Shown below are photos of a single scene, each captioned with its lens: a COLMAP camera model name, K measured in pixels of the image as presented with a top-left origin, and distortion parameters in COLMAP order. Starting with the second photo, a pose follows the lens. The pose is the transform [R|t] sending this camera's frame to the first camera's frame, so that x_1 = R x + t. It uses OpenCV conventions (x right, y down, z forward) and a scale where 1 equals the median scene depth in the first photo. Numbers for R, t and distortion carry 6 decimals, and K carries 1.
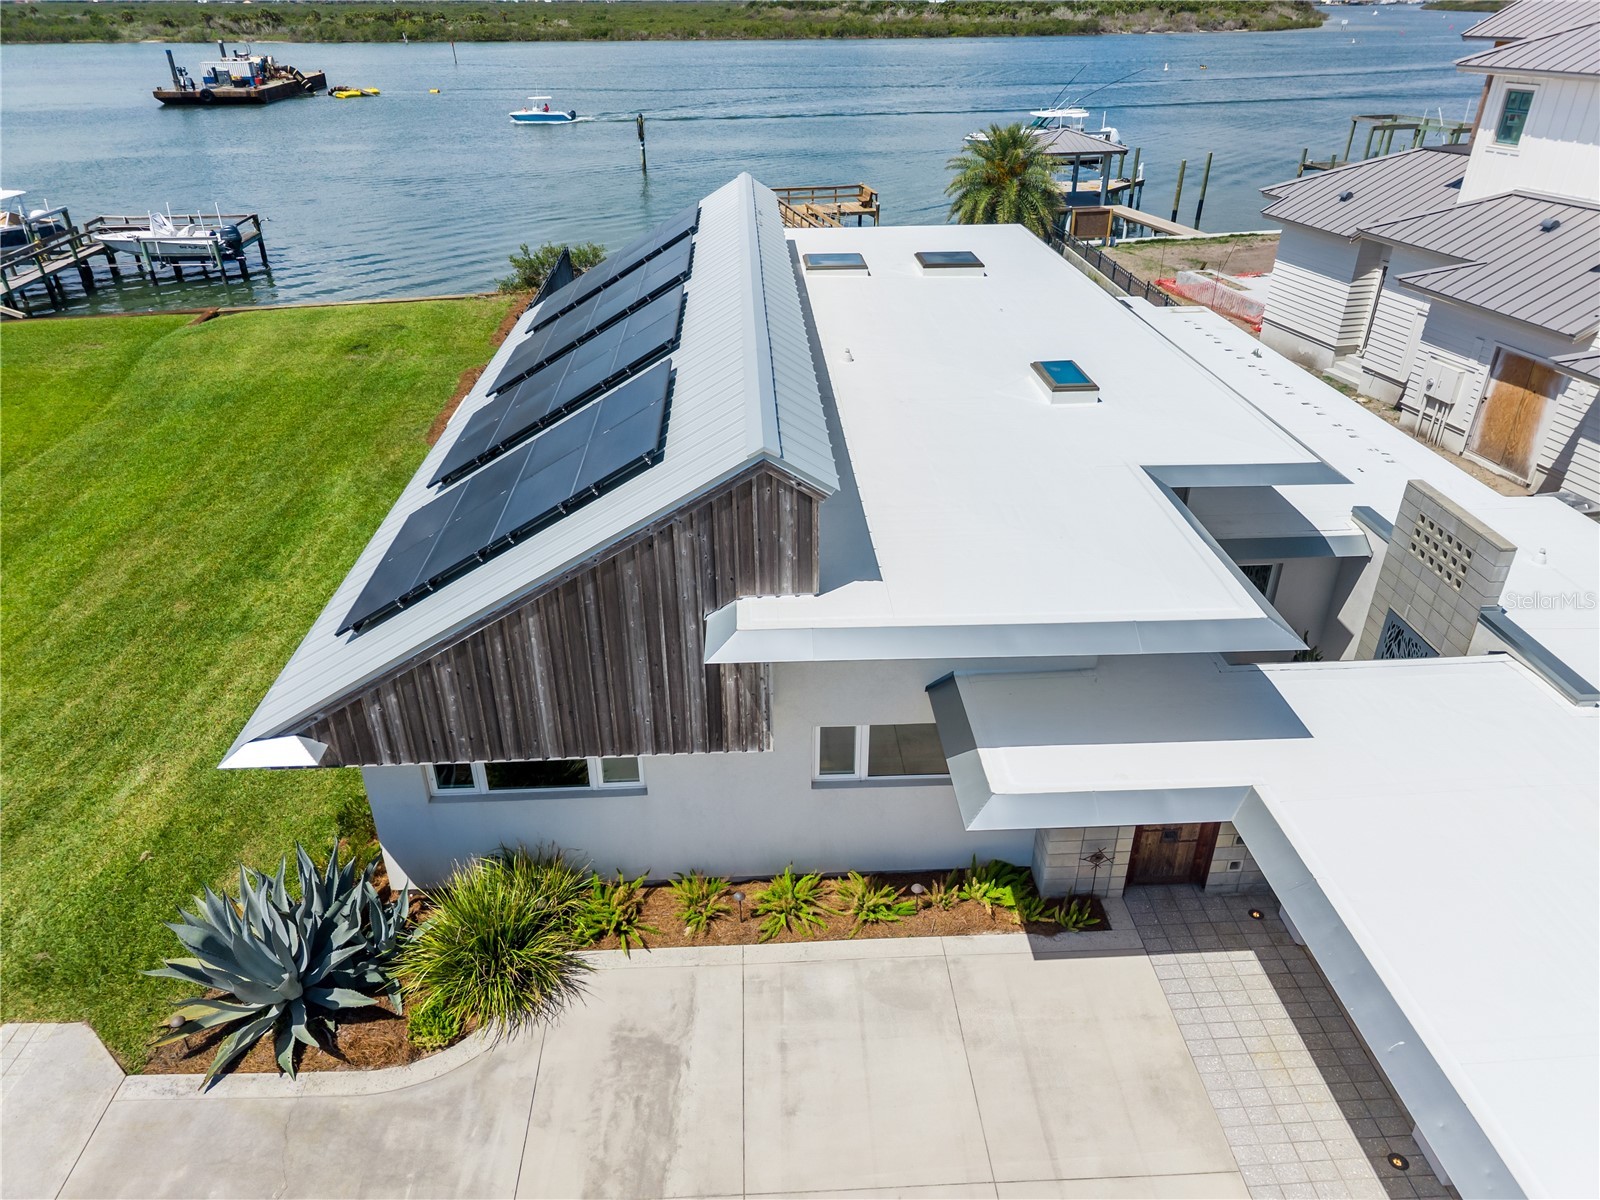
lens RADIAL K [[1076.6, 0, 800.0], [0, 1076.6, 600.0], [0, 0, 1]] dist [0.007954, 0.000431]
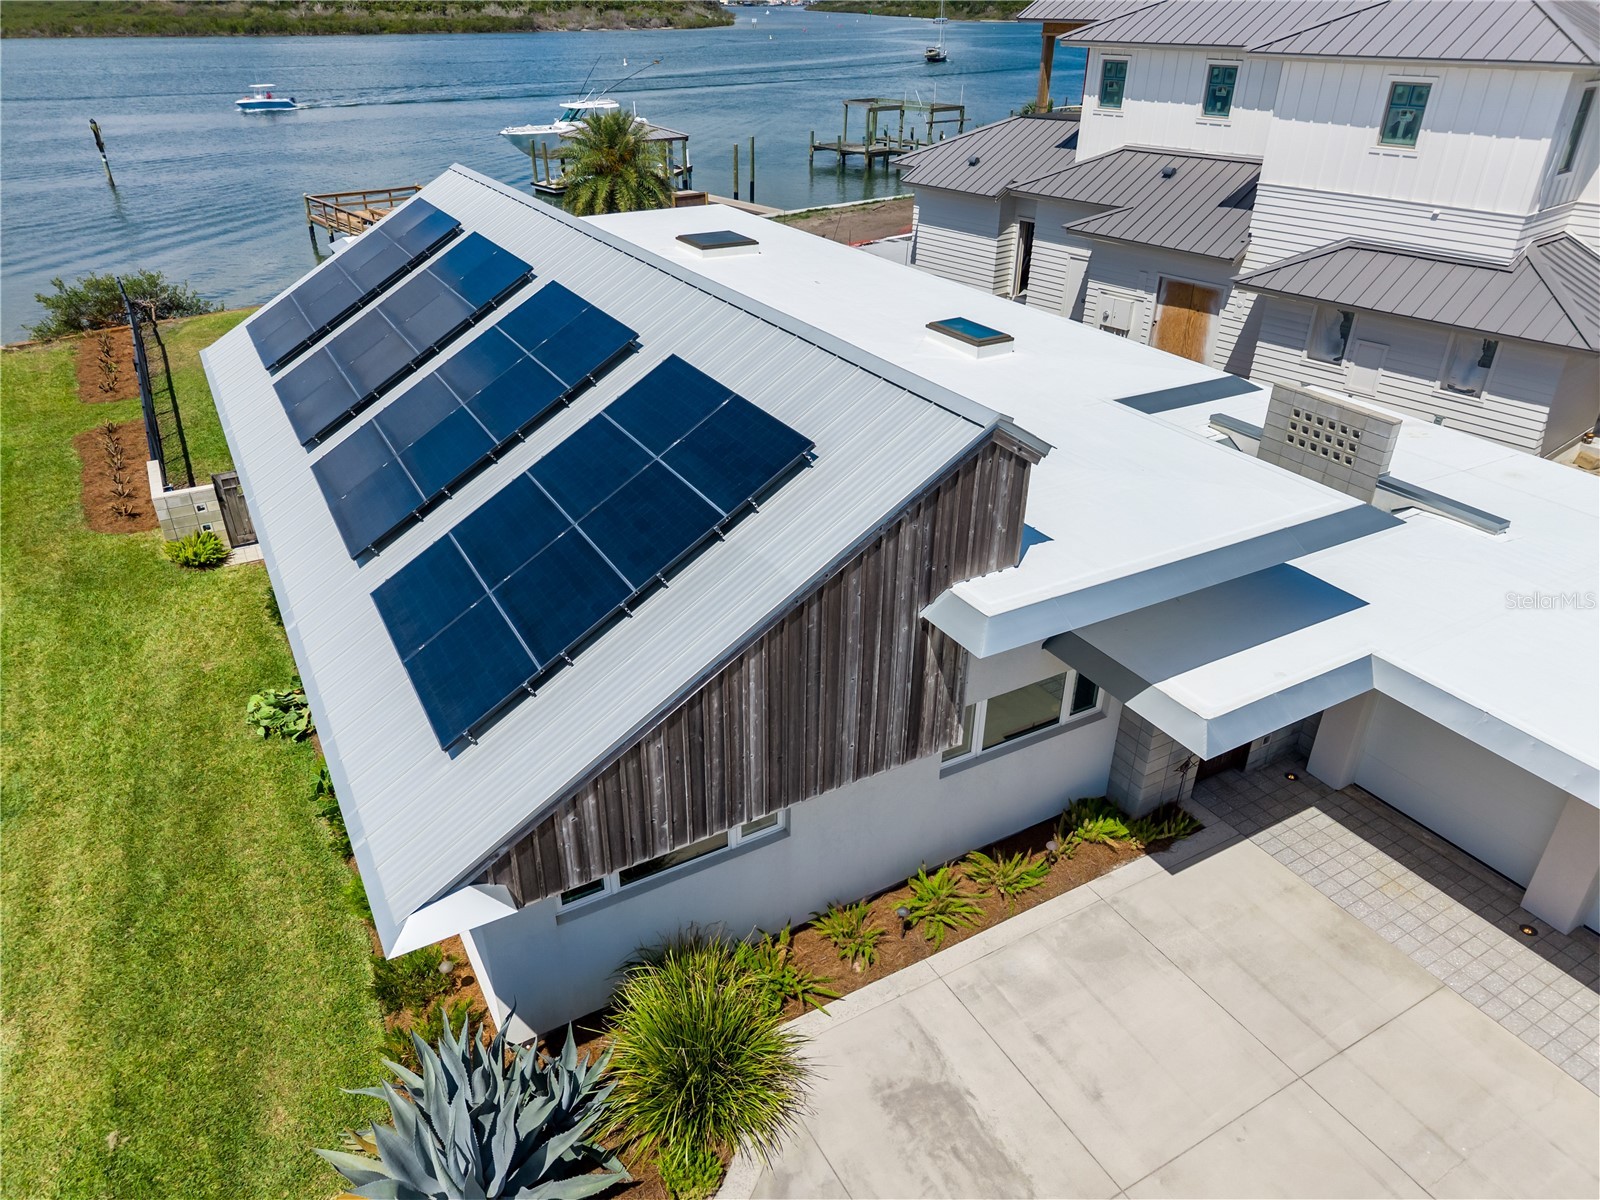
lens RADIAL K [[1076.6, 0, 800.0], [0, 1076.6, 600.0], [0, 0, 1]] dist [0.007954, 0.000431]
pose [[0.892451, -0.212908, 0.397746, -0.264518], [0.212534, 0.976089, 0.045608, -0.029051], [-0.397946, 0.043832, 0.916361, 0.099607]]
